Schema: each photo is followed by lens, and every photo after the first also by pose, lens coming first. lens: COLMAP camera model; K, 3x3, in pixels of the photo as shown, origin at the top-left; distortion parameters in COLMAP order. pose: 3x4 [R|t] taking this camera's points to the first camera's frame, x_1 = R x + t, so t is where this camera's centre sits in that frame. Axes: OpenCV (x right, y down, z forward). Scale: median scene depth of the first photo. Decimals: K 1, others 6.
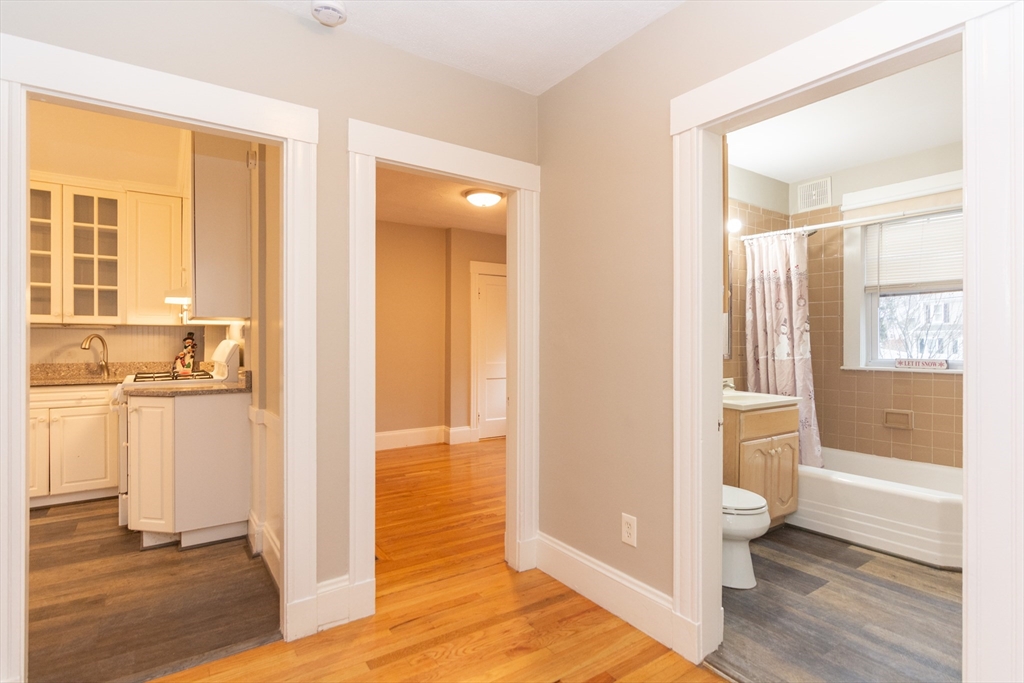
lens RADIAL K [[503.3, 0, 539.9], [0, 503.3, 345.7], [0, 0, 1]] dist [0.002245, 0.000945]
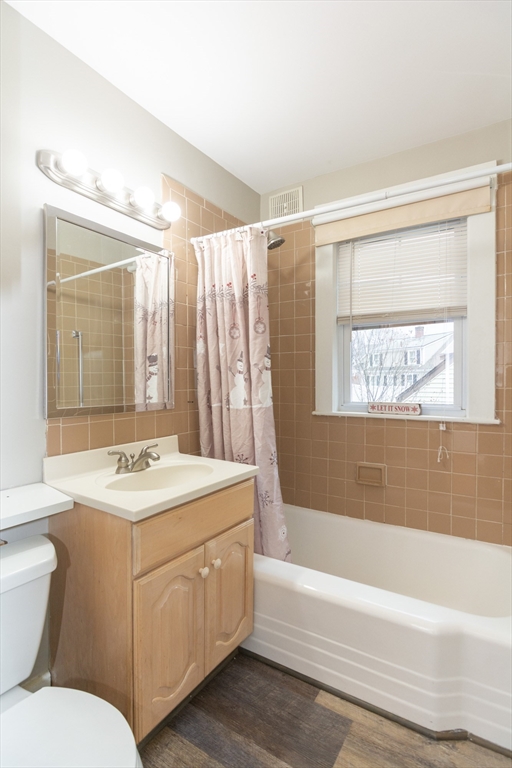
lens RADIAL K [[366.6, 0, 256.8], [0, 366.6, 384.0], [0, 0, 1]] dist [0.006267, 0.000138]
pose [[0.936421, -0.006704, 0.350814, 0.321758], [0.003570, 0.999948, 0.009578, -0.012209], [-0.350860, -0.007717, 0.936396, 0.500608]]
